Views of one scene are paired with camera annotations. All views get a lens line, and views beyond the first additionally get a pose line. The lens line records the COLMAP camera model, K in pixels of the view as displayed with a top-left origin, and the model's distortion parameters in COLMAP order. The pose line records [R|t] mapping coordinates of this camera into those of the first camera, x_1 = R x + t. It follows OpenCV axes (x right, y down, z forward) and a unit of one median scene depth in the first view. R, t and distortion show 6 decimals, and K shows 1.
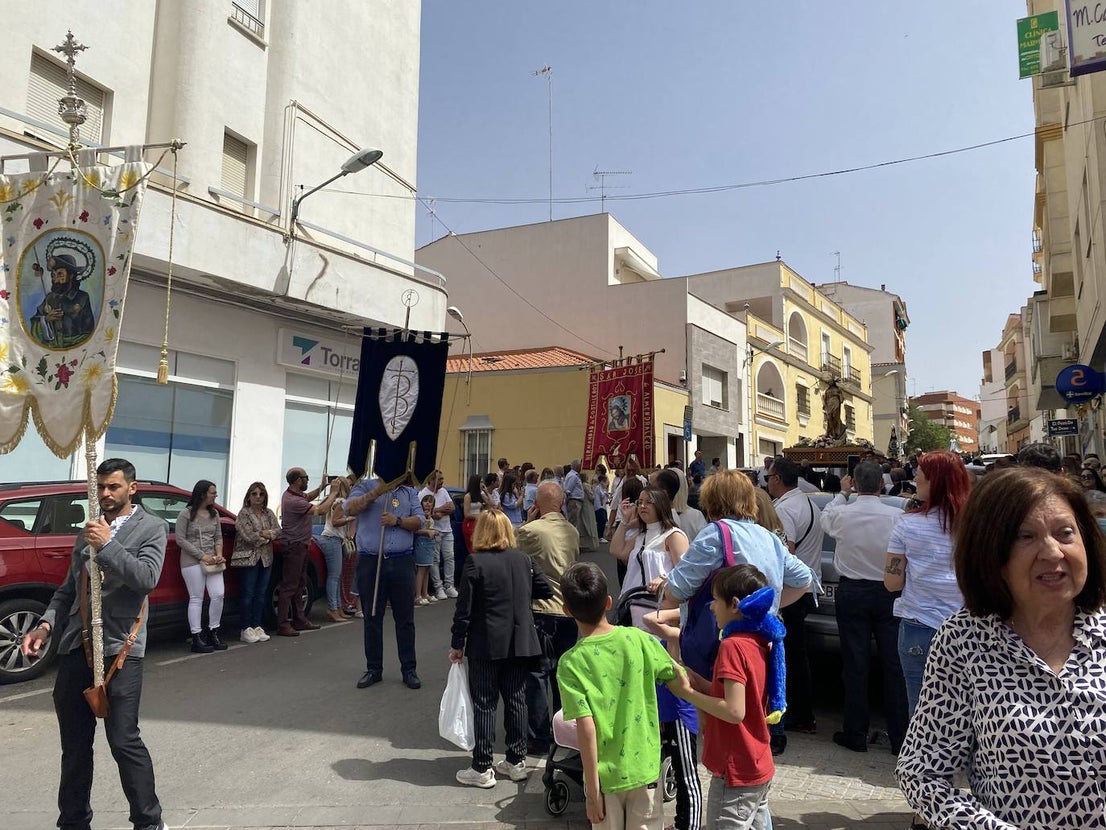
lens RADIAL K [[855.4, 0, 549.8], [0, 855.4, 412.7], [0, 0, 1]] dist [0.026558, -0.020227]
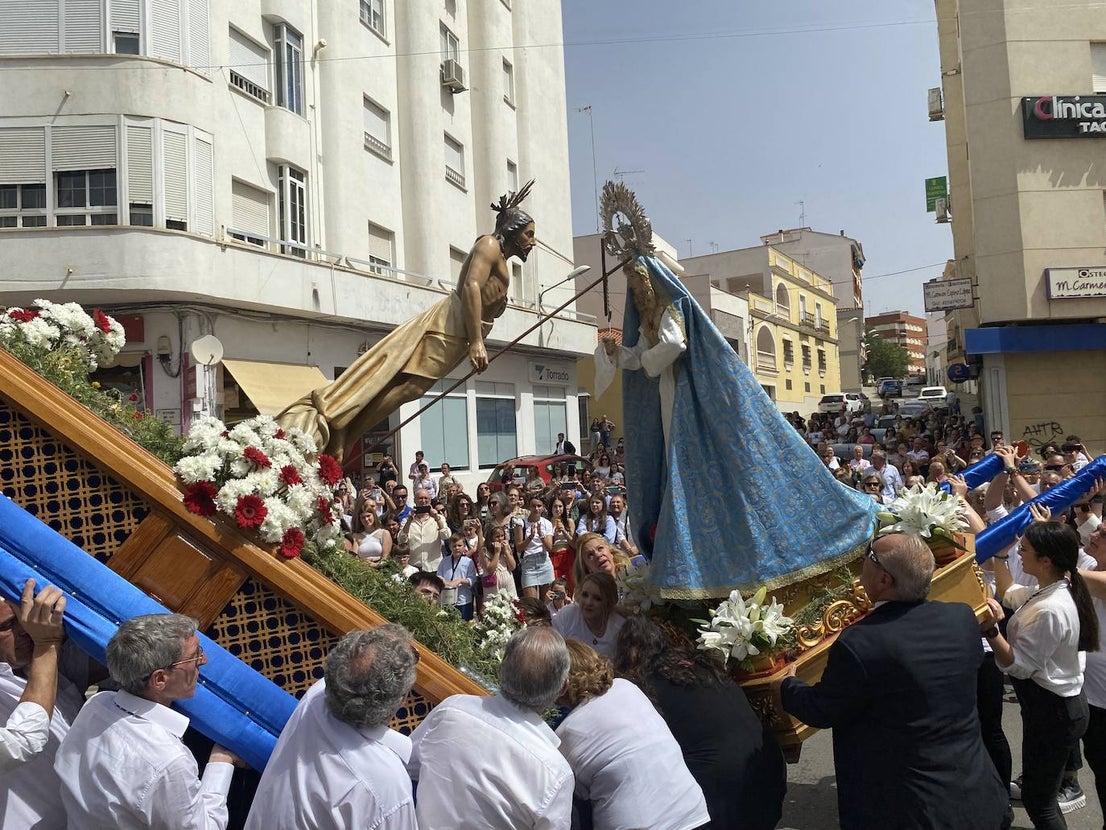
lens RADIAL K [[855.4, 0, 541.0], [0, 855.4, 406.3], [0, 0, 1]] dist [0.026558, -0.020227]
pose [[0.998044, -0.053134, 0.032933, -0.156018], [0.050389, 0.995583, 0.079223, -0.064848], [-0.036997, -0.077409, 0.996313, -0.358472]]
